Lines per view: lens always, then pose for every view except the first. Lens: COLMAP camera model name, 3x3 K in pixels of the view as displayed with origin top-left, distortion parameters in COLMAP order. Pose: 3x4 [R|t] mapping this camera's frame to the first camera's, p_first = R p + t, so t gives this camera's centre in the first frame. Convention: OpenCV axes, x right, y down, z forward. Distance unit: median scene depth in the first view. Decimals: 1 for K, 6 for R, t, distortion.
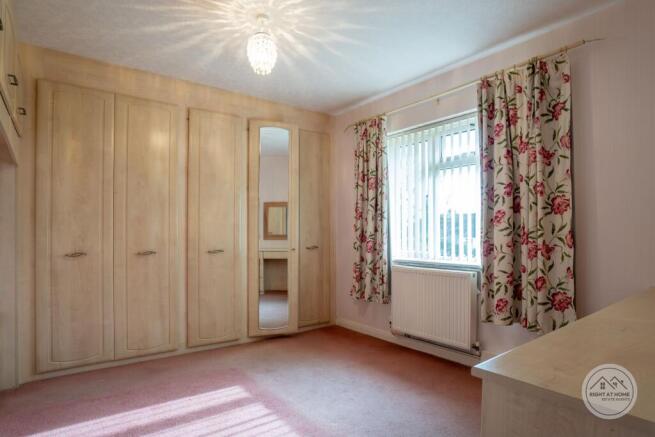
lens RADIAL K [[392.8, 0, 327.5], [0, 392.8, 218.5], [0, 0, 1]] dist [0.000084, -0.000035]
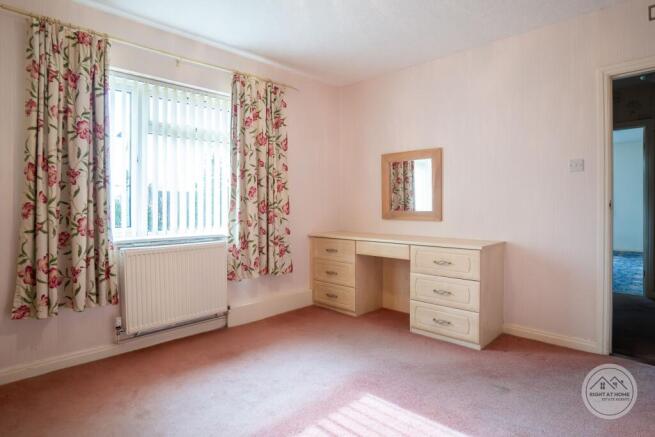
lens RADIAL K [[372.7, 0, 326.9], [0, 372.7, 208.7], [0, 0, 1]] dist [-0.002397, -0.000577]
pose [[-0.158385, 0.006073, 0.987359, -0.647373], [-0.016735, 0.999821, -0.008834, 0.046525], [-0.987236, -0.017923, -0.158255, 0.801877]]
